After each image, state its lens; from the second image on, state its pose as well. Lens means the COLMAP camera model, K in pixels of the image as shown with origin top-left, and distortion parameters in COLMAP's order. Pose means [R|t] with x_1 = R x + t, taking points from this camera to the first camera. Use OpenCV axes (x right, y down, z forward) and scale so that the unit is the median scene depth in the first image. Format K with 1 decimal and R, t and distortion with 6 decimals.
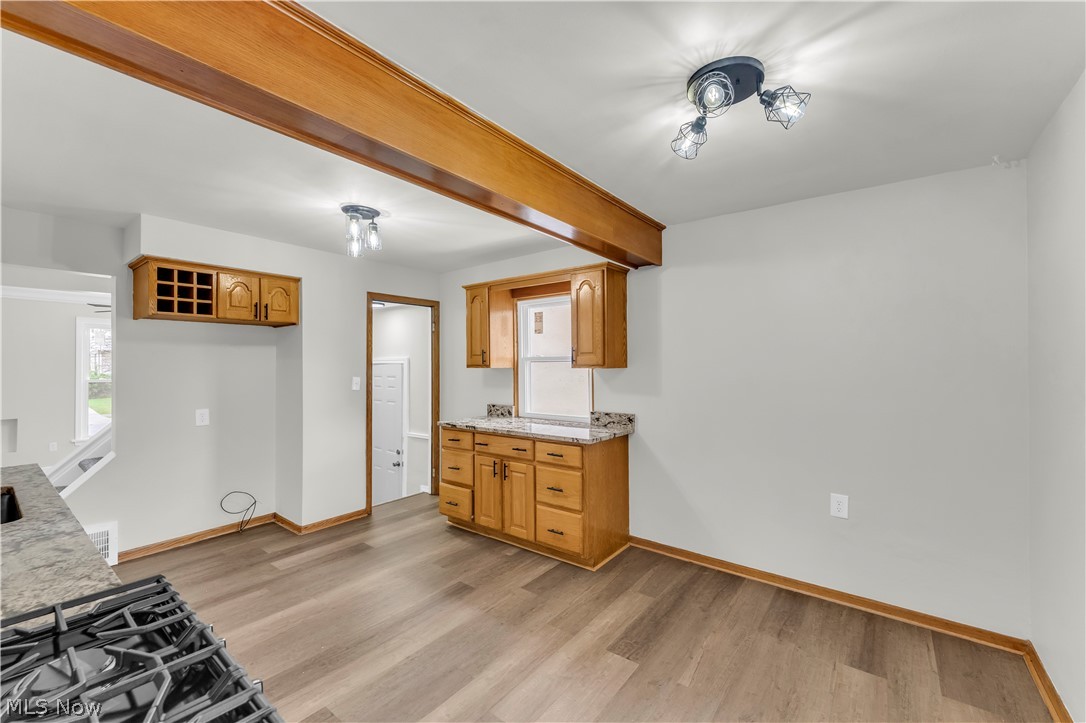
lens RADIAL K [[442.9, 0, 541.0], [0, 442.9, 365.7], [0, 0, 1]] dist [-0.001293, -0.000428]
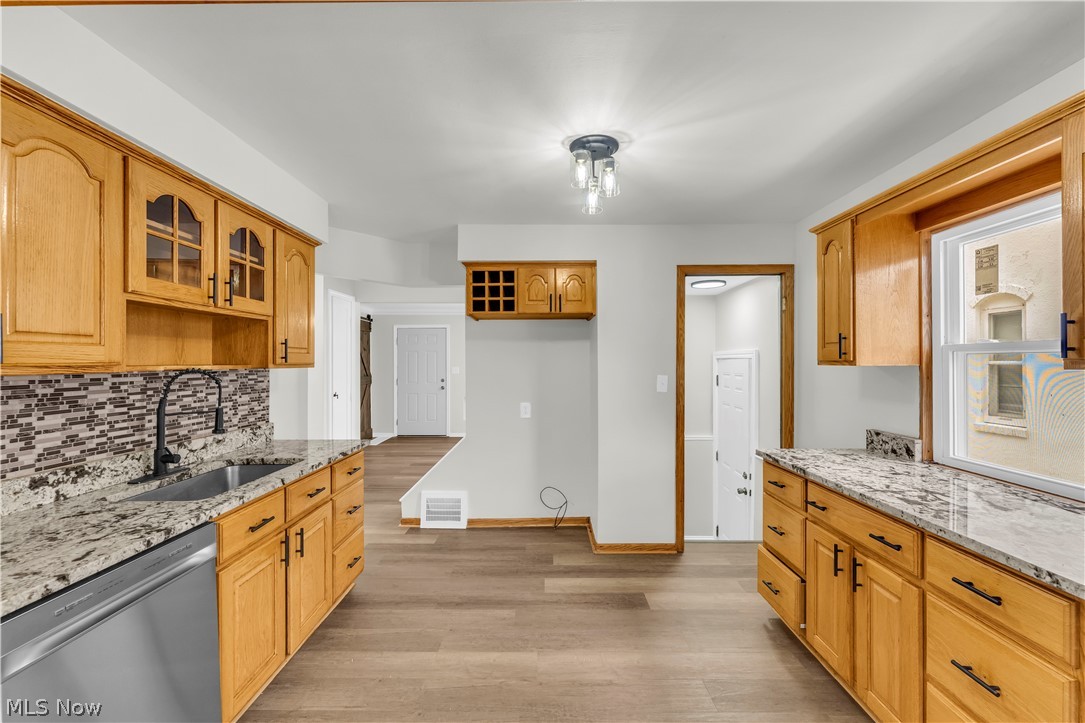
lens RADIAL K [[441.9, 0, 543.3], [0, 441.9, 364.4], [0, 0, 1]] dist [-0.000204, -0.000455]
pose [[0.610411, 0.007817, -0.792047, 0.088820], [-0.000192, 0.999953, 0.009721, -0.001852], [0.792085, -0.005782, 0.610383, 0.386533]]
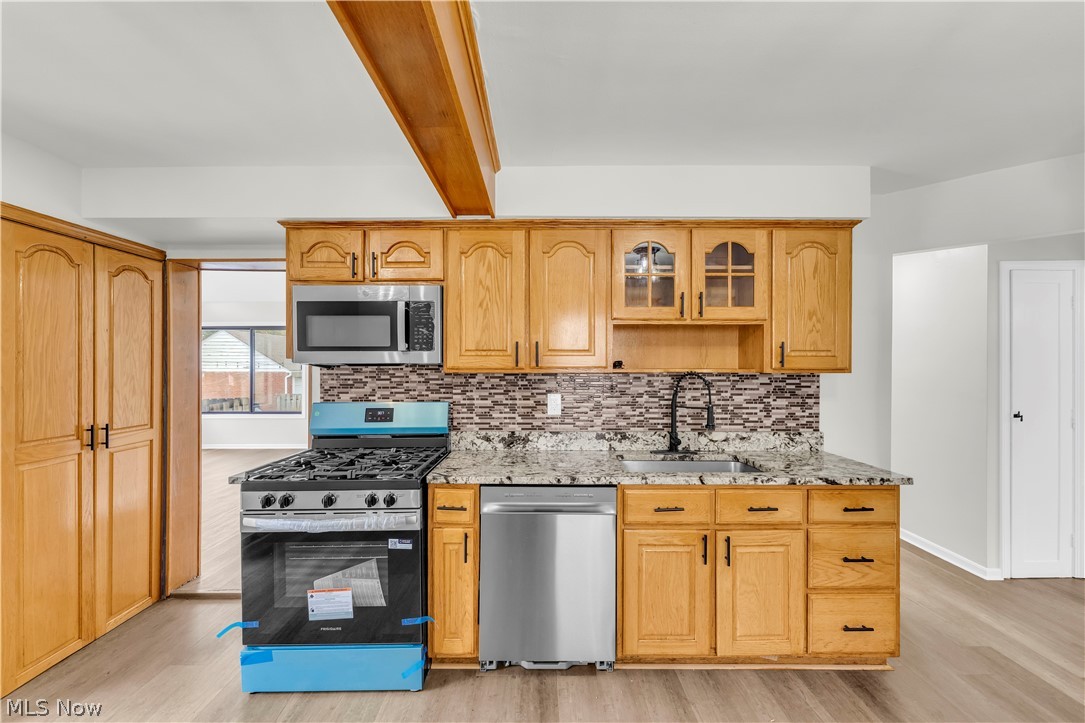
lens RADIAL K [[441.9, 0, 543.3], [0, 441.9, 364.4], [0, 0, 1]] dist [-0.000204, -0.000455]
pose [[-0.787732, 0.000830, -0.616017, -0.023888], [0.002659, 0.999994, -0.002053, -0.001162], [0.616012, -0.003255, -0.787730, 0.777884]]
